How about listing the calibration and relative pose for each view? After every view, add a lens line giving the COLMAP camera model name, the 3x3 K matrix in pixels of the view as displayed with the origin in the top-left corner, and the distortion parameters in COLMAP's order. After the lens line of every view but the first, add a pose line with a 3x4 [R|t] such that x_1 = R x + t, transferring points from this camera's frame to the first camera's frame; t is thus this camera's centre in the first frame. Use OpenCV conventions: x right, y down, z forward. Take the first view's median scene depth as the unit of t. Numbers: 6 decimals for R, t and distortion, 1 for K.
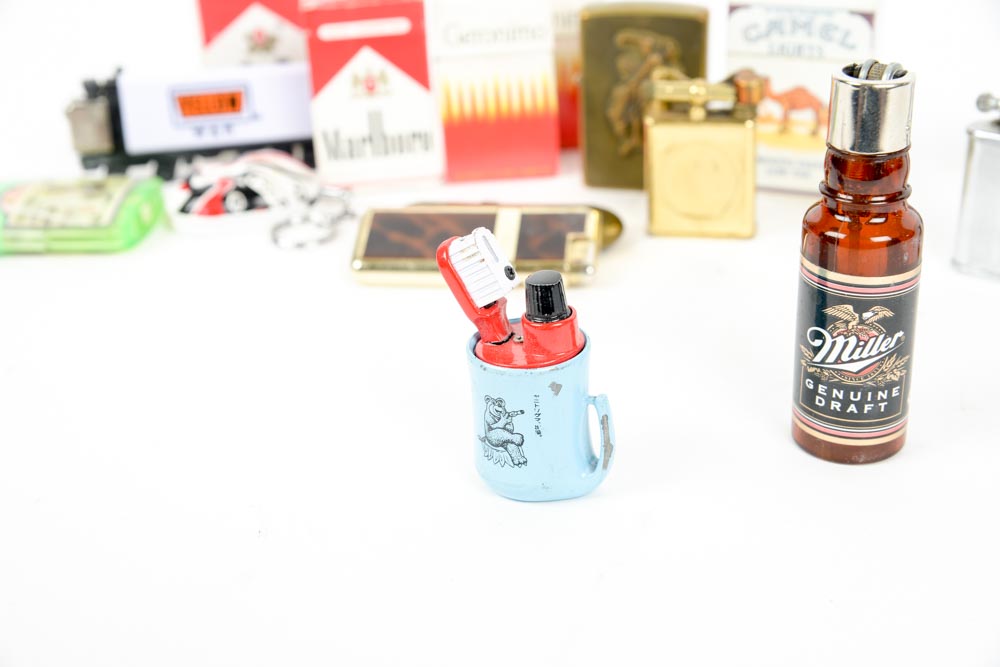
lens RADIAL K [[1531.7, 0, 500.0], [0, 1531.7, 333.5], [0, 0, 1]] dist [-0.008861, 0.021504]
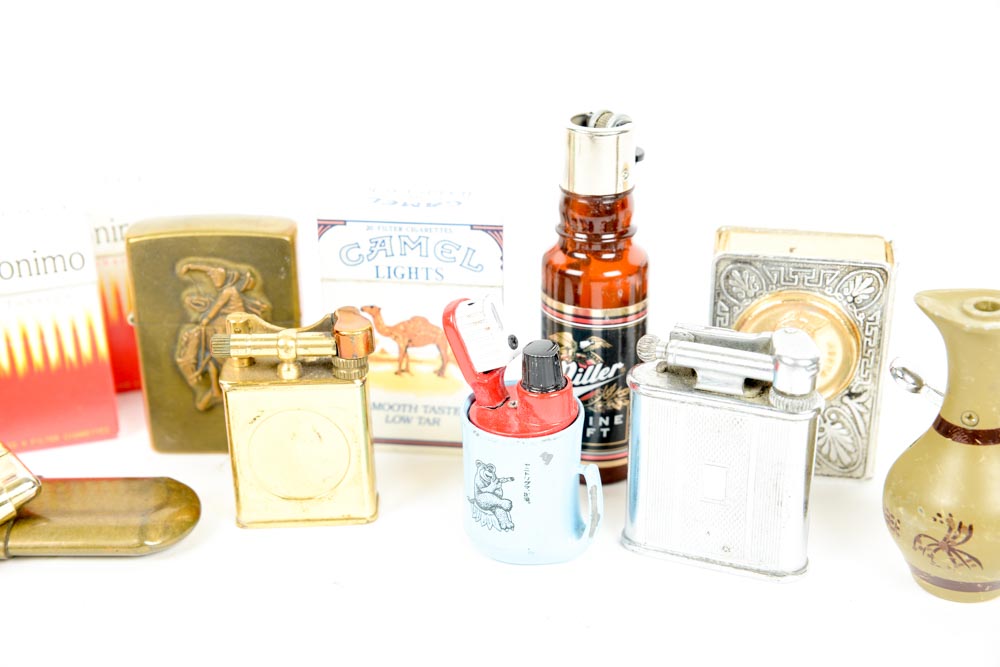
lens RADIAL K [[1549.0, 0, 500.0], [0, 1549.0, 333.5], [0, 0, 1]] dist [-0.004637, -0.024667]
pose [[0.967922, -0.074861, 0.239840, 0.044844], [0.086362, 0.995547, -0.037795, -0.119475], [-0.235943, 0.057295, 0.970076, 0.215480]]
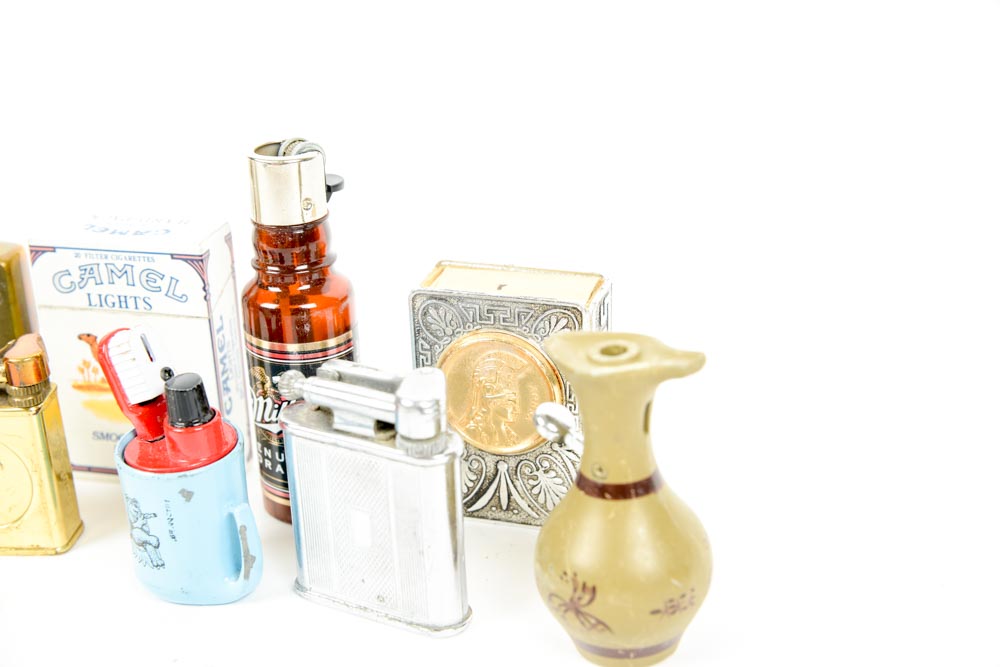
lens RADIAL K [[1549.0, 0, 500.0], [0, 1549.0, 333.5], [0, 0, 1]] dist [-0.004637, -0.024667]
pose [[0.993407, -0.043026, 0.106260, 0.299607], [0.050645, 0.996256, -0.070068, -0.103866], [-0.102848, 0.074987, 0.991867, 0.200898]]
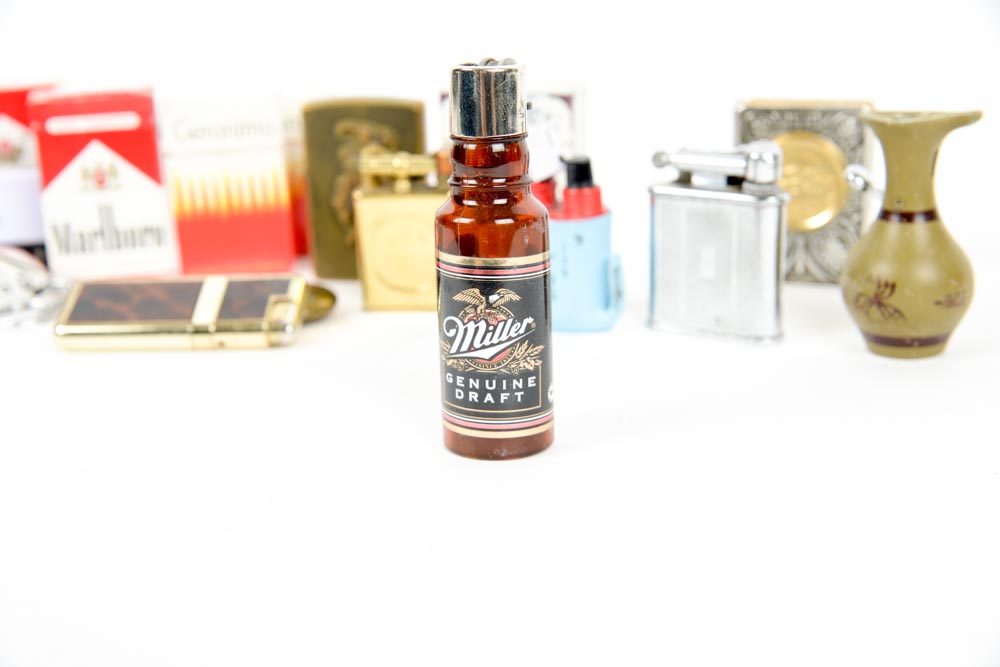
lens RADIAL K [[1531.7, 0, 500.0], [0, 1531.7, 333.5], [0, 0, 1]] dist [-0.008861, 0.021504]
pose [[0.998331, -0.005489, 0.057489, 0.129493], [0.015925, 0.983043, -0.182683, 0.138056], [-0.055511, 0.183293, 0.981490, 0.001498]]
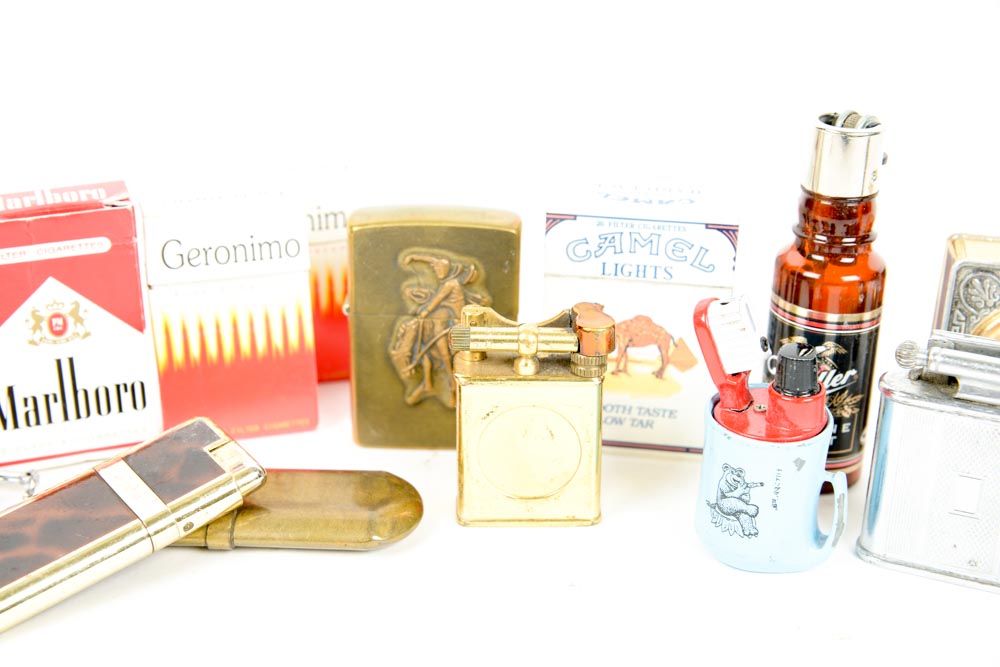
lens RADIAL K [[1531.7, 0, 500.0], [0, 1531.7, 333.5], [0, 0, 1]] dist [-0.008861, 0.021504]
pose [[0.969928, -0.041250, 0.239870, -0.059740], [0.053572, 0.997546, -0.045074, -0.122113], [-0.237422, 0.056569, 0.969758, 0.267489]]
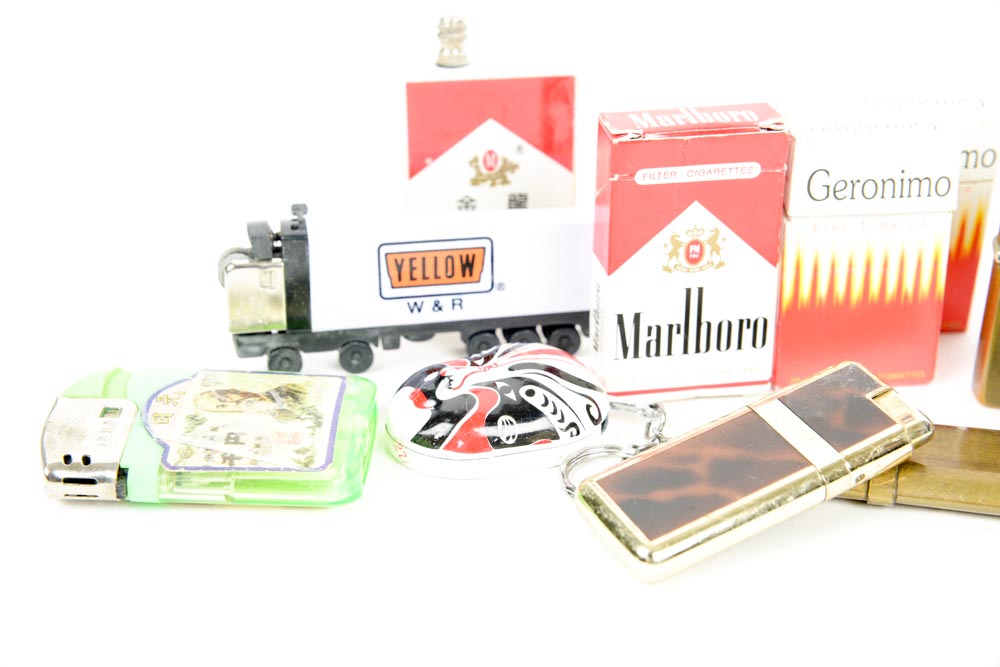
lens RADIAL K [[1531.7, 0, 500.0], [0, 1531.7, 333.5], [0, 0, 1]] dist [-0.008861, 0.021504]
pose [[0.995718, 0.025722, 0.088794, -0.245008], [-0.024528, 0.999594, -0.014512, -0.121575], [-0.089131, 0.012272, 0.995944, 0.349617]]
